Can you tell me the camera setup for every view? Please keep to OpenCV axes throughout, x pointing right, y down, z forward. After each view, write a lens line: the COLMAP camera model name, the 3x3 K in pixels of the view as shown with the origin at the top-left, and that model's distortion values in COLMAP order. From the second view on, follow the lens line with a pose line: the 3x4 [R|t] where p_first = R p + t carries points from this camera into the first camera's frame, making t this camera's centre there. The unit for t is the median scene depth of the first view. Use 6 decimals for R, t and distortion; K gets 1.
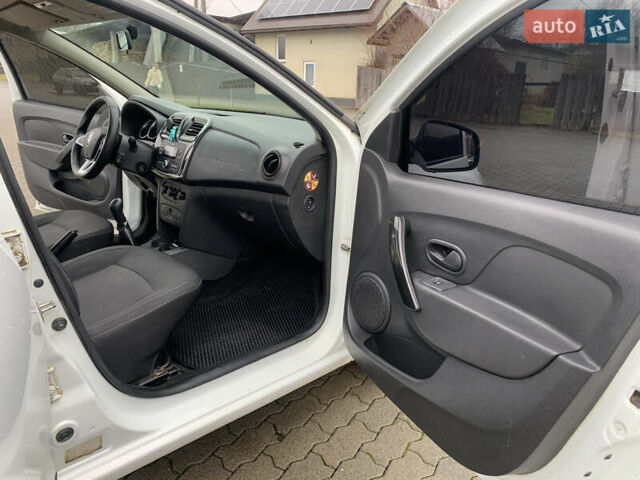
lens RADIAL K [[491.3, 0, 318.5], [0, 491.3, 239.0], [0, 0, 1]] dist [0.002428, -0.004065]
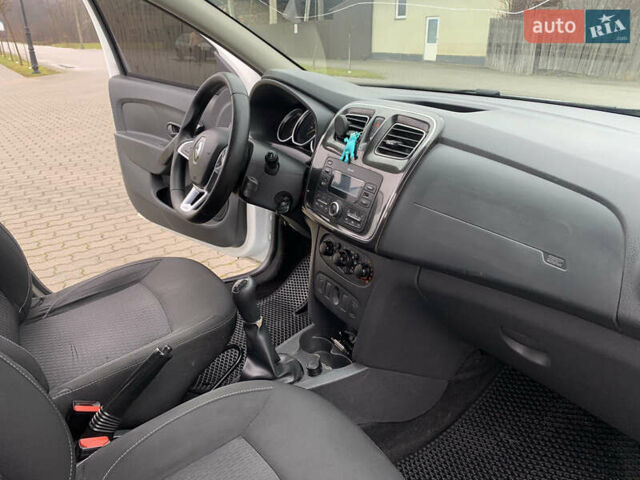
lens RADIAL K [[487.1, 0, 313.0], [0, 487.1, 238.3], [0, 0, 1]] dist [0.044893, -0.052510]
pose [[0.974799, 0.050400, -0.217318, -0.204929], [-0.034728, 0.996553, 0.075343, -0.146804], [0.220366, -0.065897, 0.973189, 0.461653]]
